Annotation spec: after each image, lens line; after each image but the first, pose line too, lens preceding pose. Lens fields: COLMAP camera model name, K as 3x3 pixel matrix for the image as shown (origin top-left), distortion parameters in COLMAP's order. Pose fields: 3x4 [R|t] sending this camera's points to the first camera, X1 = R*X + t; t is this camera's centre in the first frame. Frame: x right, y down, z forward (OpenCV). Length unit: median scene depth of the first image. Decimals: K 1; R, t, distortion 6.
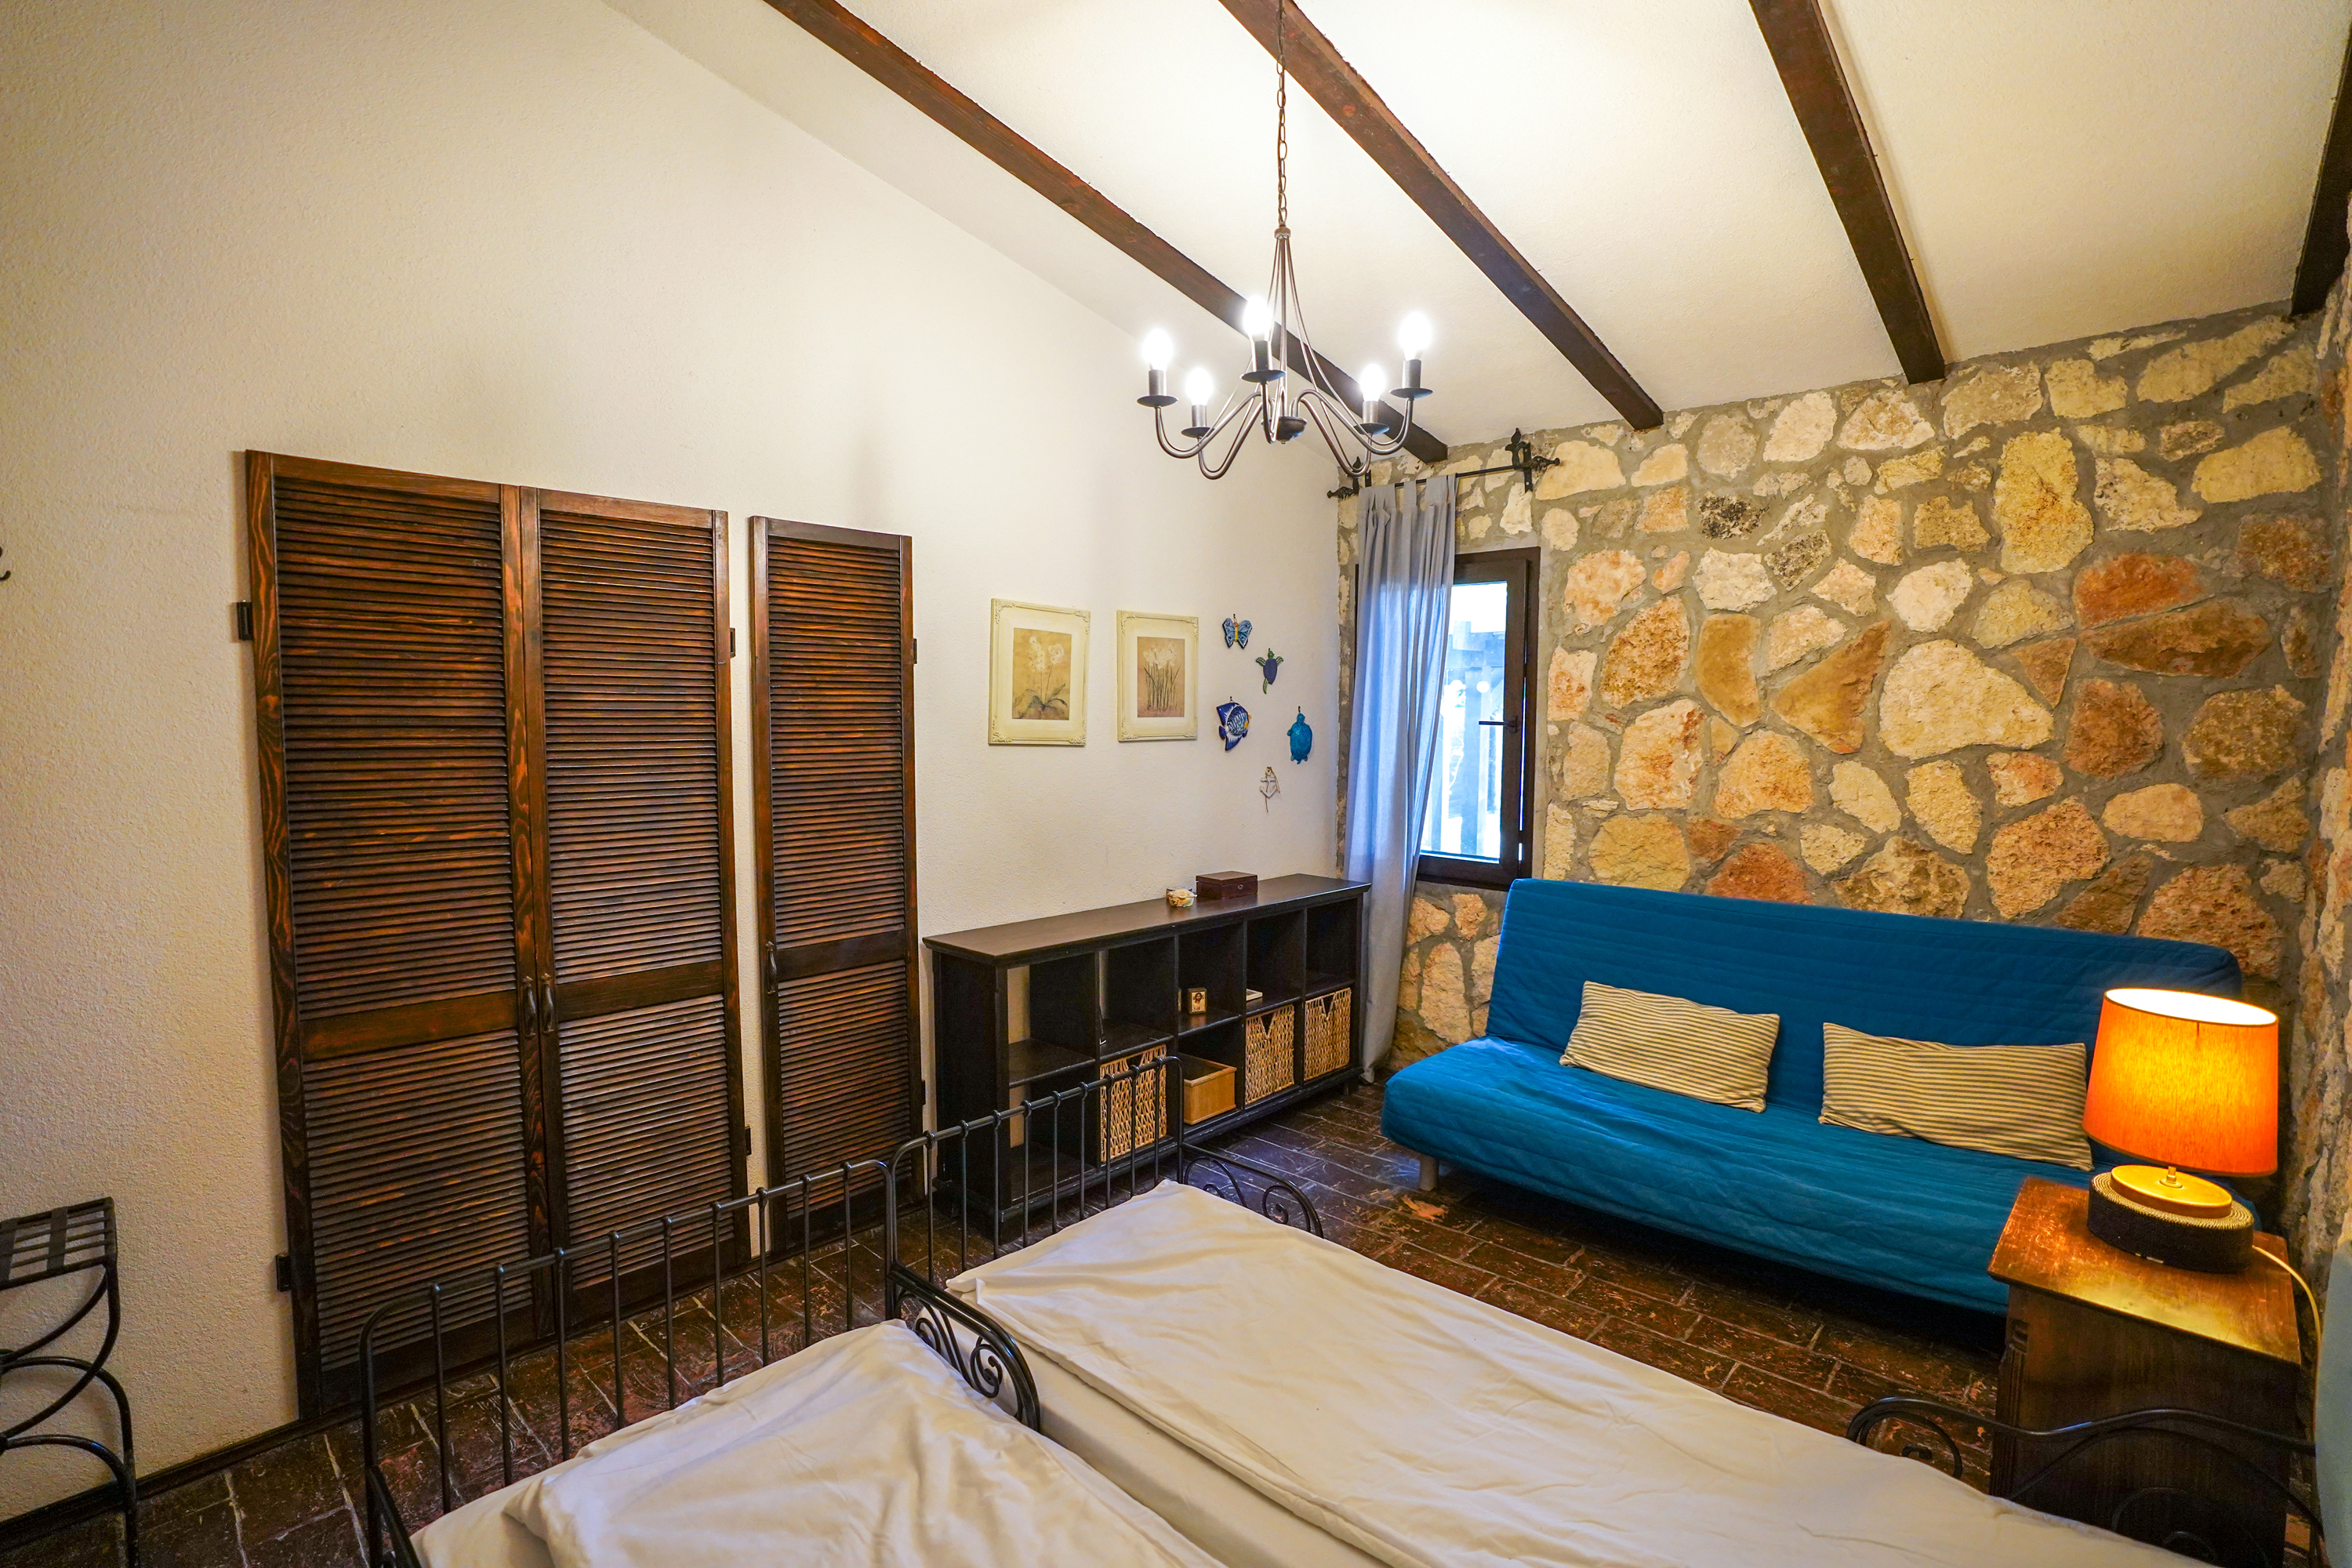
lens RADIAL K [[1083.6, 0, 1161.6], [0, 1083.6, 793.0], [0, 0, 1]] dist [-0.070120, 0.028632]
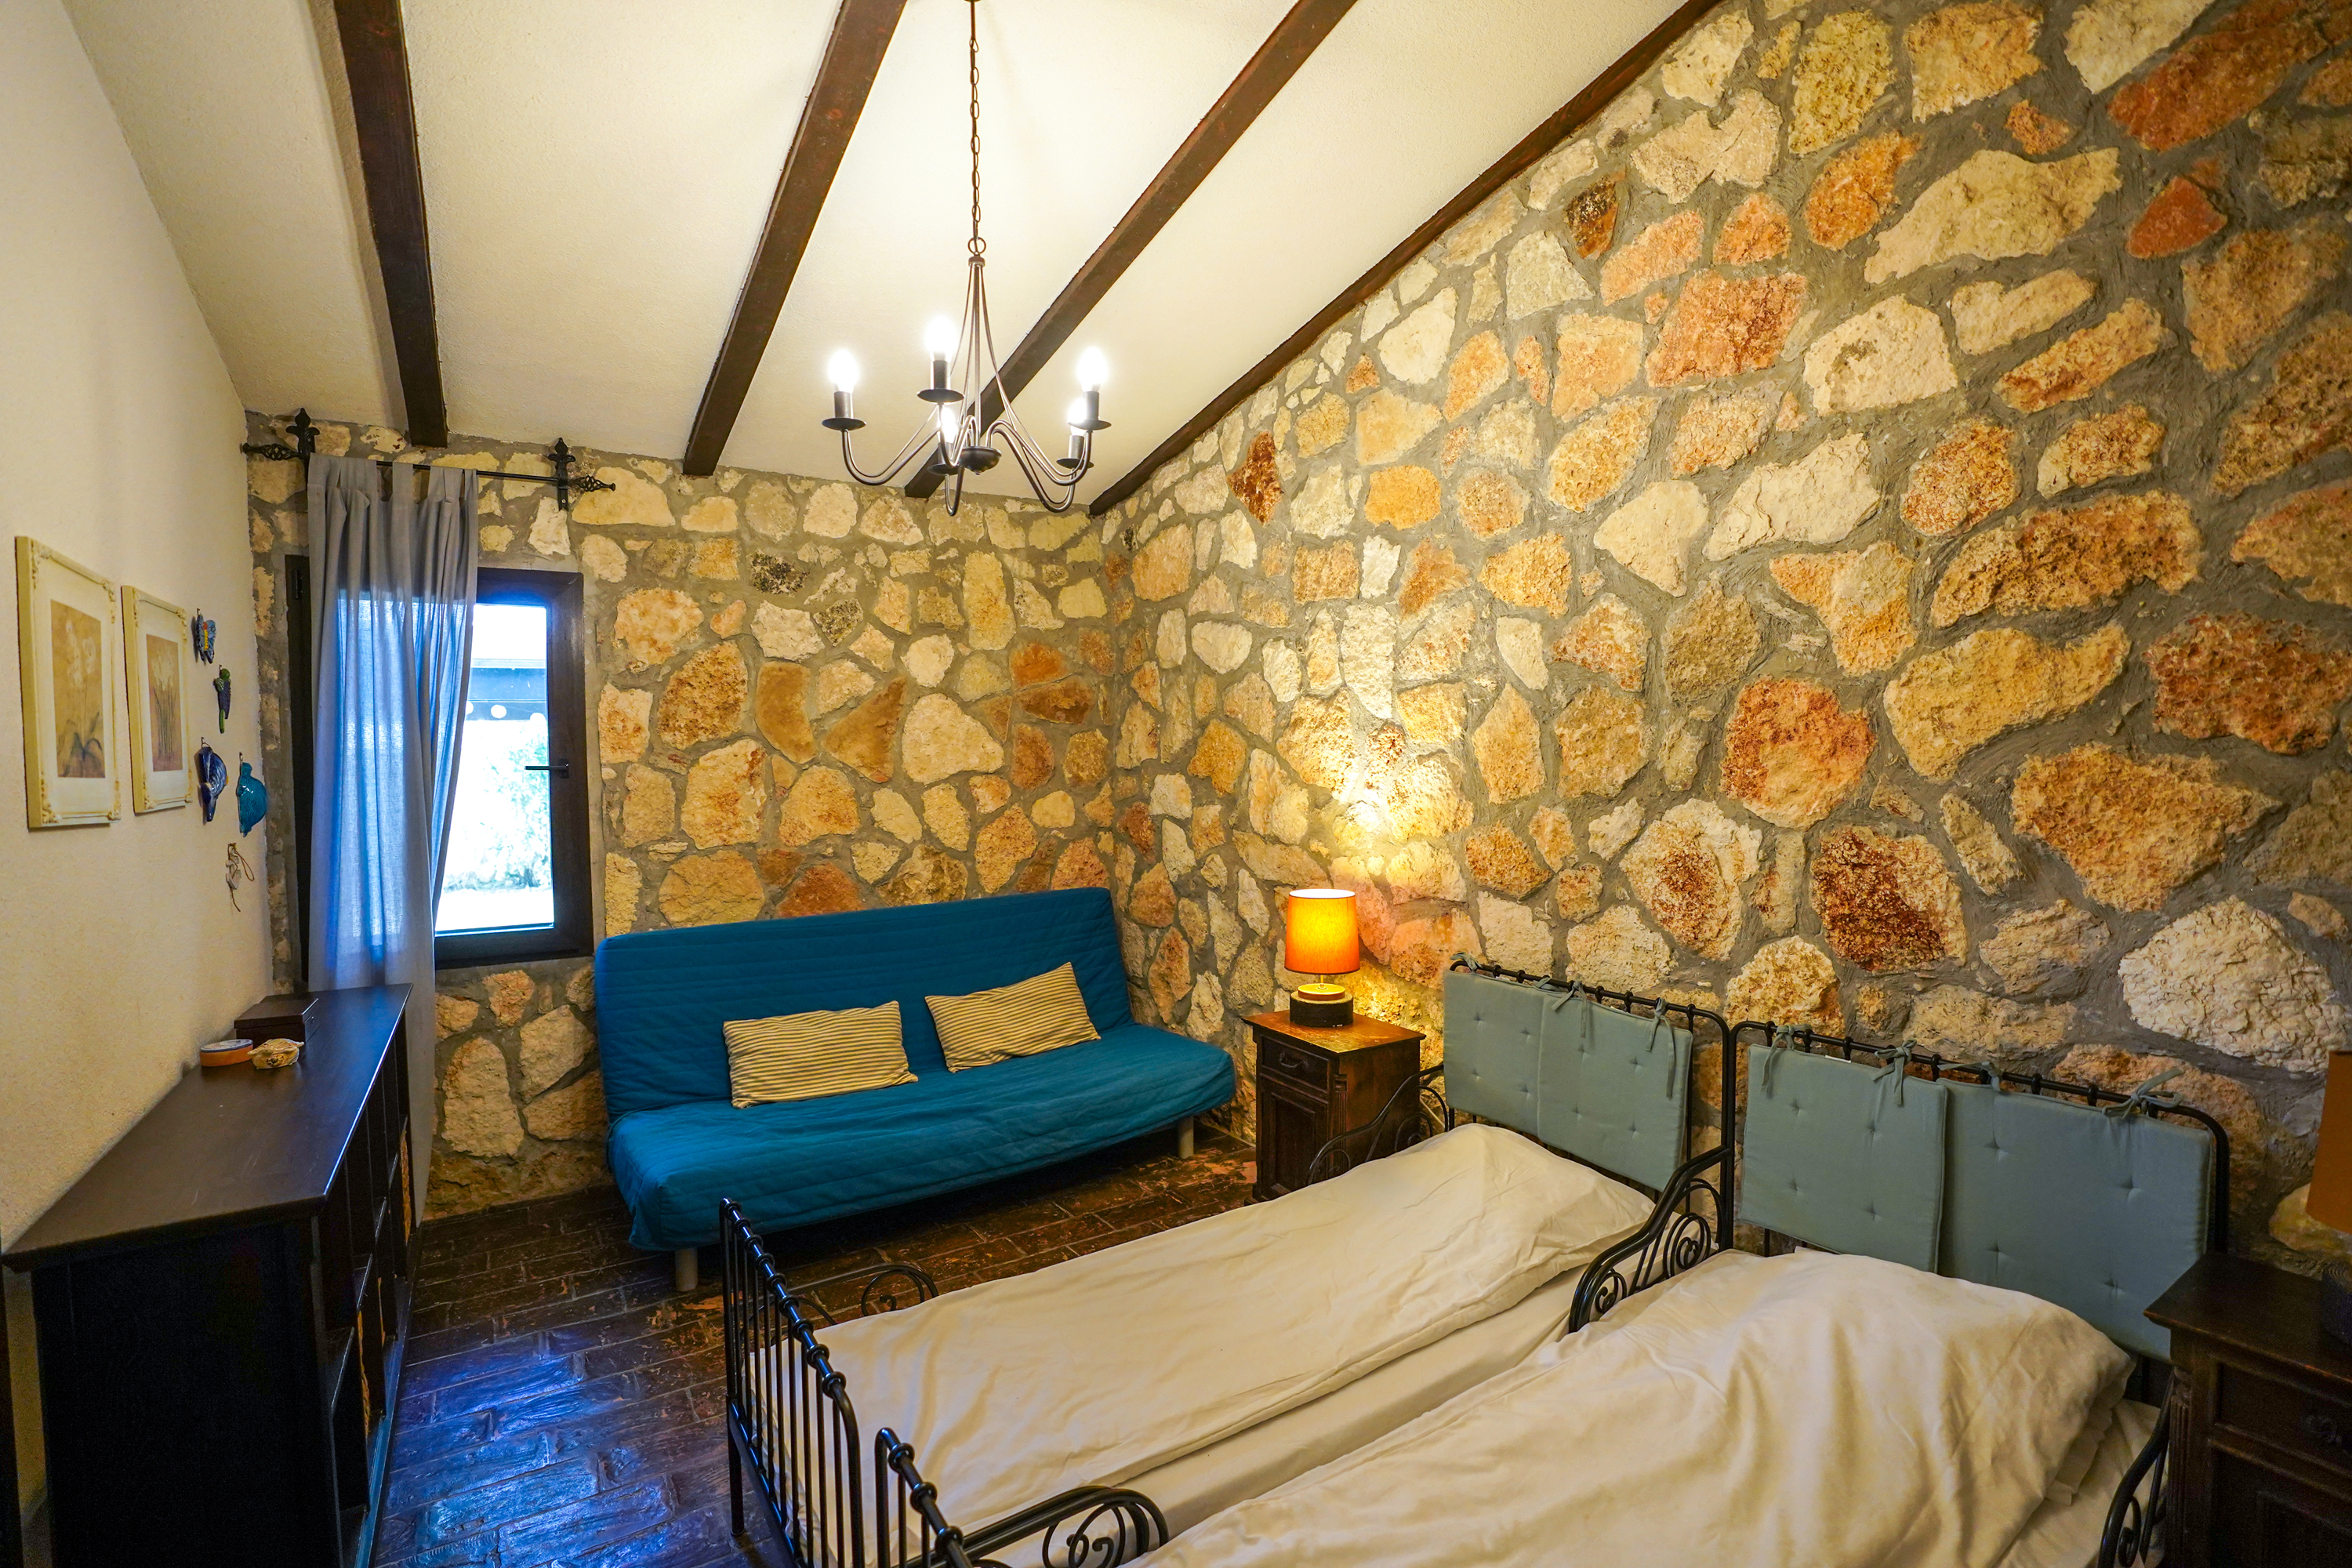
lens RADIAL K [[1083.6, 0, 1161.6], [0, 1083.6, 793.0], [0, 0, 1]] dist [-0.070120, 0.028632]
pose [[0.240265, -0.045721, 0.969630, -0.477668], [0.085680, 0.995990, 0.025733, -0.028257], [-0.966919, 0.076895, 0.243219, 0.365425]]
